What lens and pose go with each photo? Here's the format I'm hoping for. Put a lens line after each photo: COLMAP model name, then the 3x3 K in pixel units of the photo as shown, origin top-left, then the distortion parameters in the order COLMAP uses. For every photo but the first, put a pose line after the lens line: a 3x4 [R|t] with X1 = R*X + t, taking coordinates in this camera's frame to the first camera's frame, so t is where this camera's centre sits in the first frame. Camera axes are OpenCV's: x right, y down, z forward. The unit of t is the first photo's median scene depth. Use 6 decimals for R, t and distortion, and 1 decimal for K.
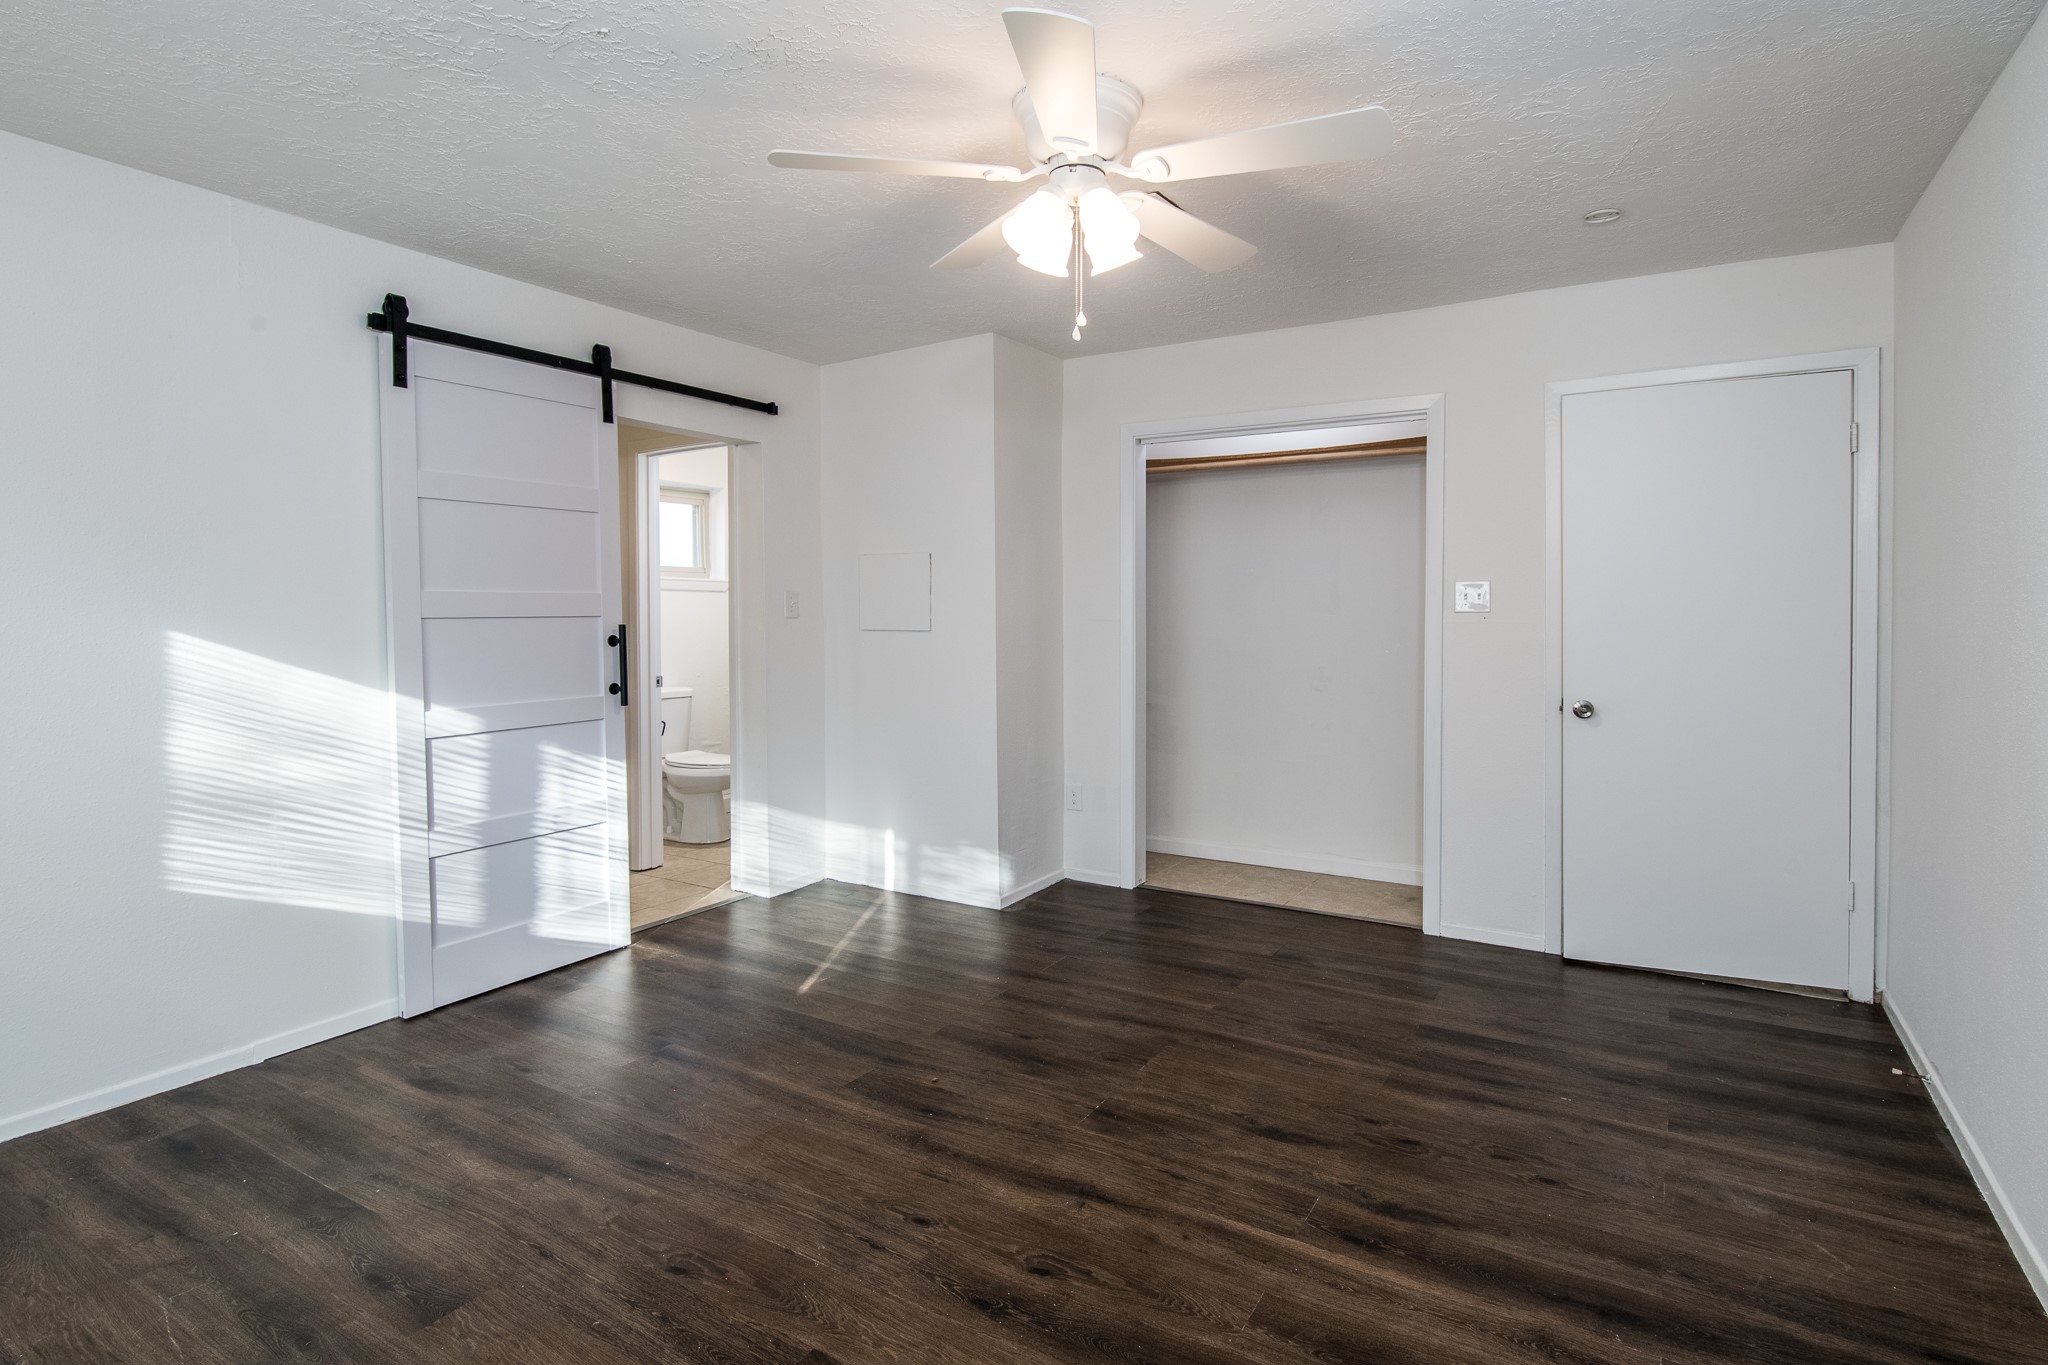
lens RADIAL K [[1026.6, 0, 1018.0], [0, 1026.6, 668.2], [0, 0, 1]] dist [-0.007196, -0.000461]
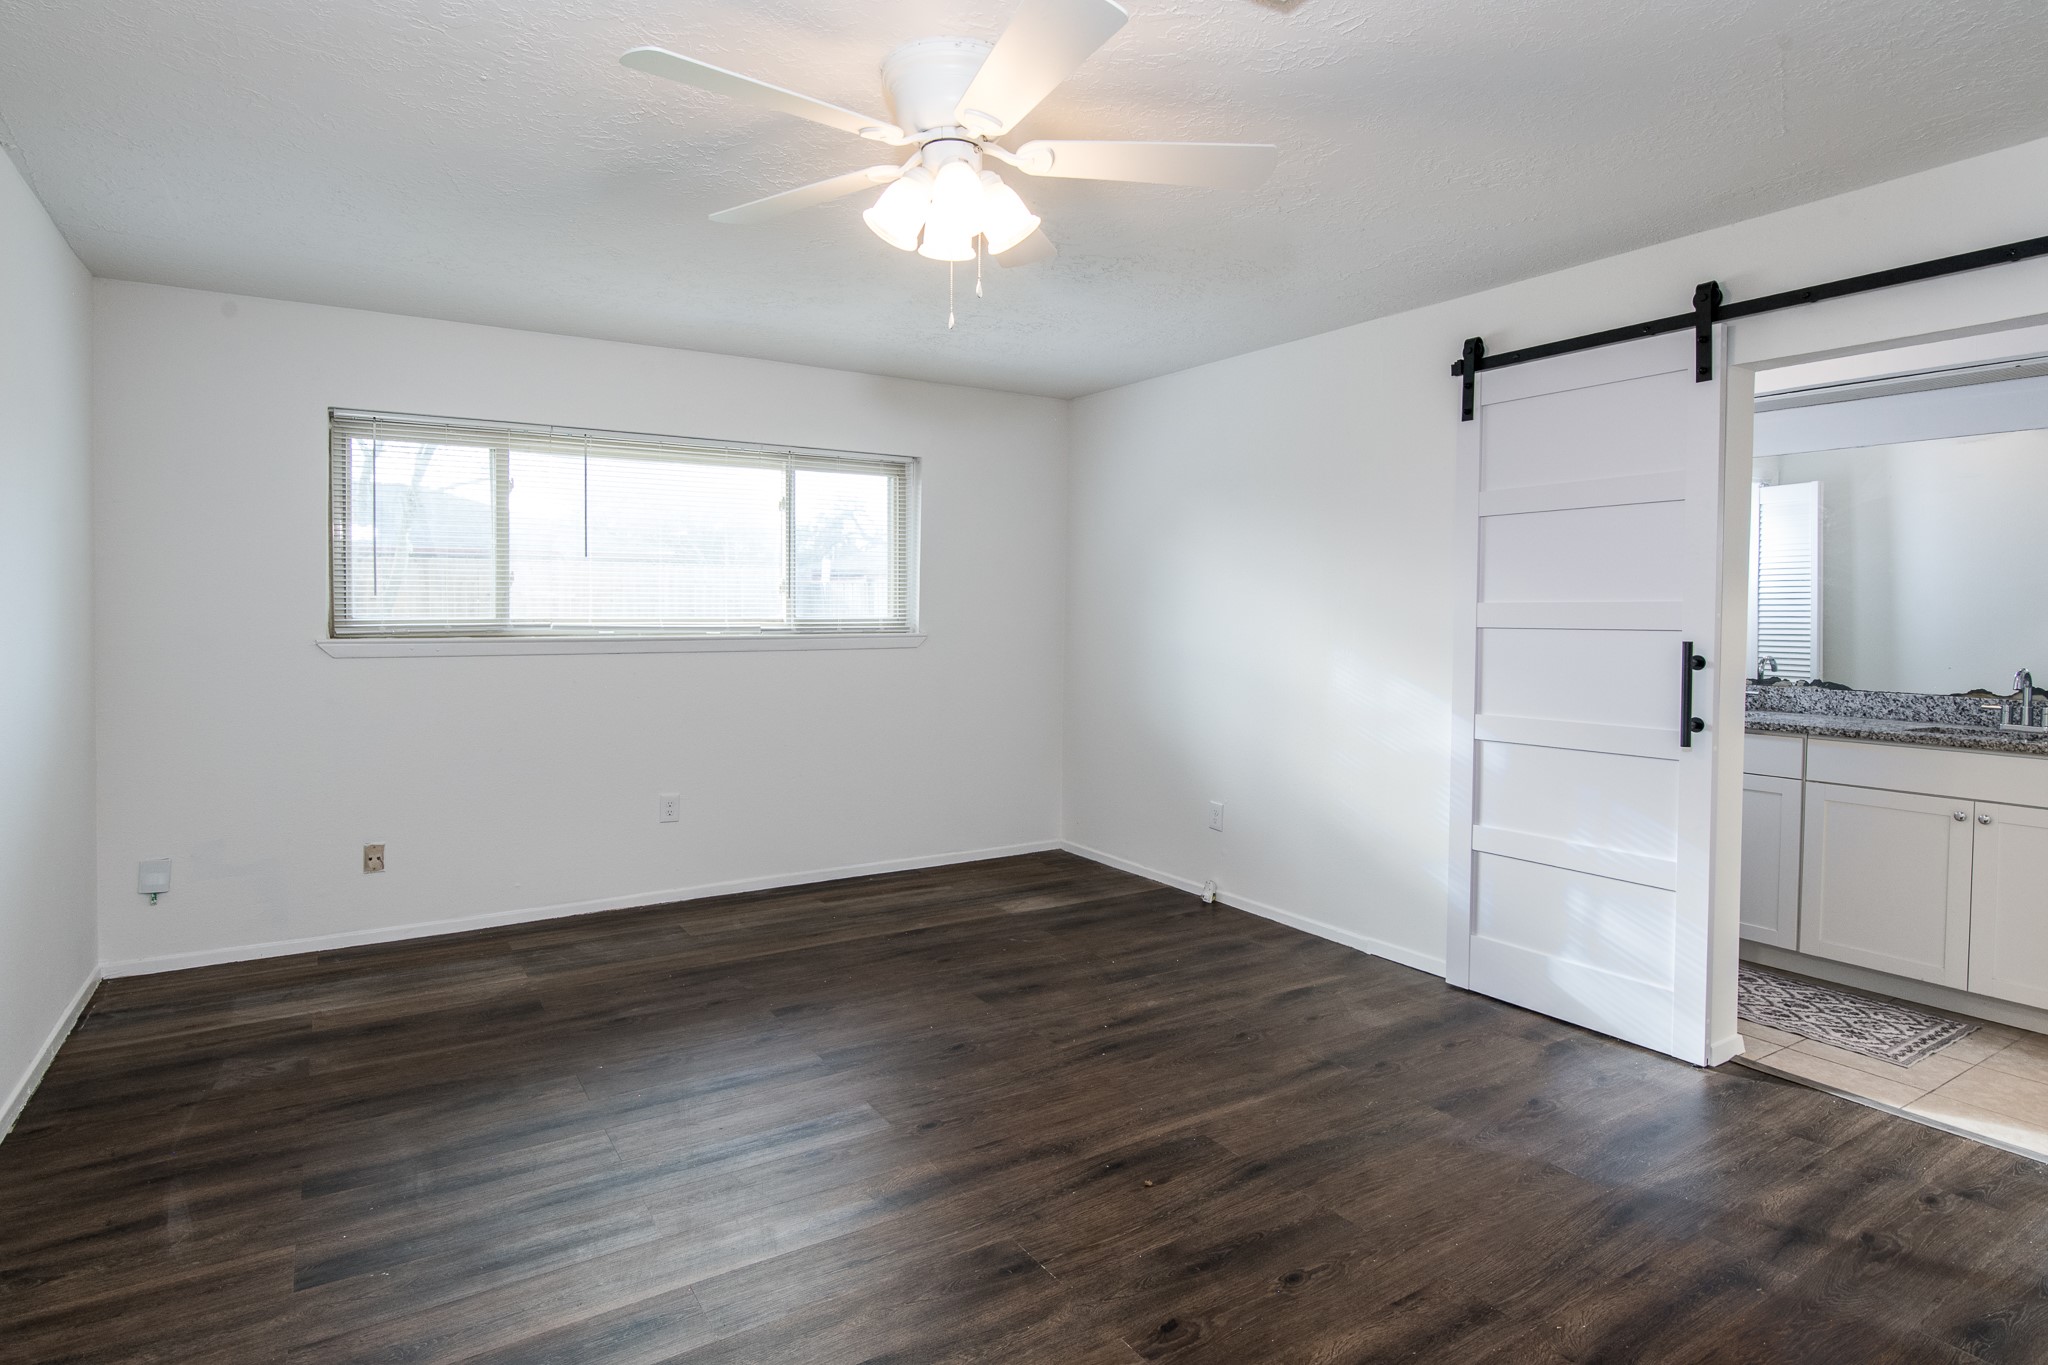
lens RADIAL K [[1026.6, 0, 1007.1], [0, 1026.6, 638.2], [0, 0, 1]] dist [-0.007196, -0.000461]
pose [[-0.418610, 0.020703, -0.907930, 0.720862], [-0.056494, 0.997210, 0.048786, -0.072232], [0.906407, 0.071715, -0.416272, 1.171561]]
